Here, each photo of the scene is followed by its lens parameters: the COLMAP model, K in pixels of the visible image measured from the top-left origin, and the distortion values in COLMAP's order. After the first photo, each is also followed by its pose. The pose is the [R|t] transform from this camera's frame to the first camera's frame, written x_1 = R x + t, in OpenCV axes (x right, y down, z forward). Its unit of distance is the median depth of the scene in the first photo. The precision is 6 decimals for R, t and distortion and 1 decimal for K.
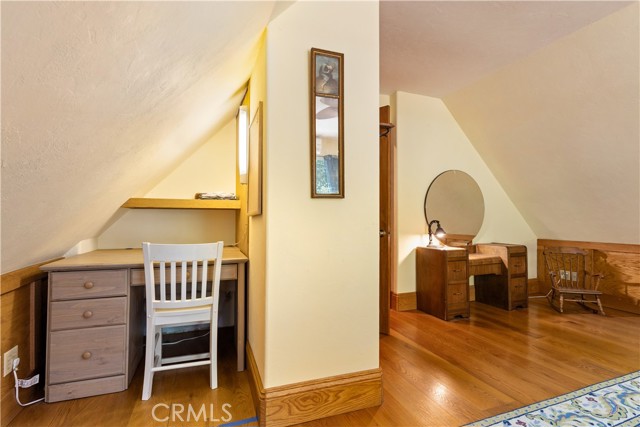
lens RADIAL K [[309.9, 0, 322.0], [0, 309.9, 214.4], [0, 0, 1]] dist [0.001185, 0.000173]
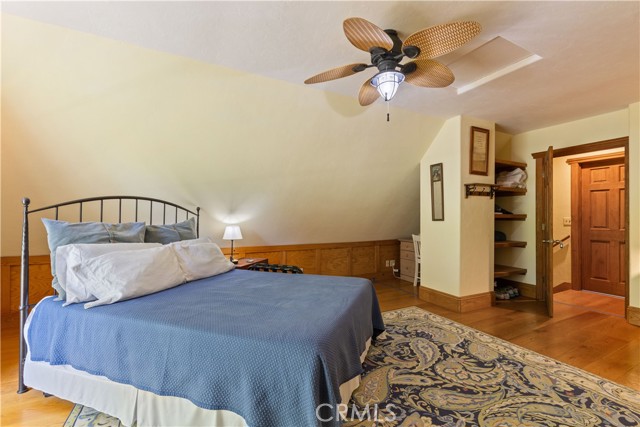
lens RADIAL K [[275.7, 0, 322.7], [0, 275.7, 215.9], [0, 0, 1]] dist [-0.000674, -0.000053]
pose [[0.103268, -0.006398, -0.994633, 1.996452], [0.008470, 0.999949, -0.005552, -0.080168], [0.994617, -0.007851, 0.103317, -0.165752]]
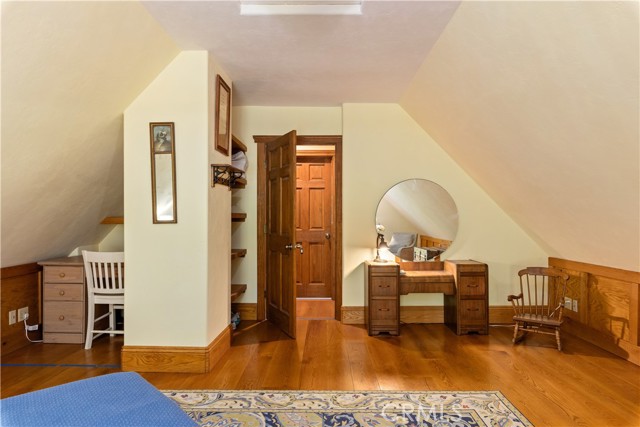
lens RADIAL K [[392.2, 0, 320.0], [0, 392.2, 219.4], [0, 0, 1]] dist [0.000756, -0.000586]
pose [[0.927135, 0.000257, -0.374726, 1.261857], [0.004762, 0.999911, 0.012466, -0.082554], [0.374696, -0.013342, 0.927052, -0.393195]]
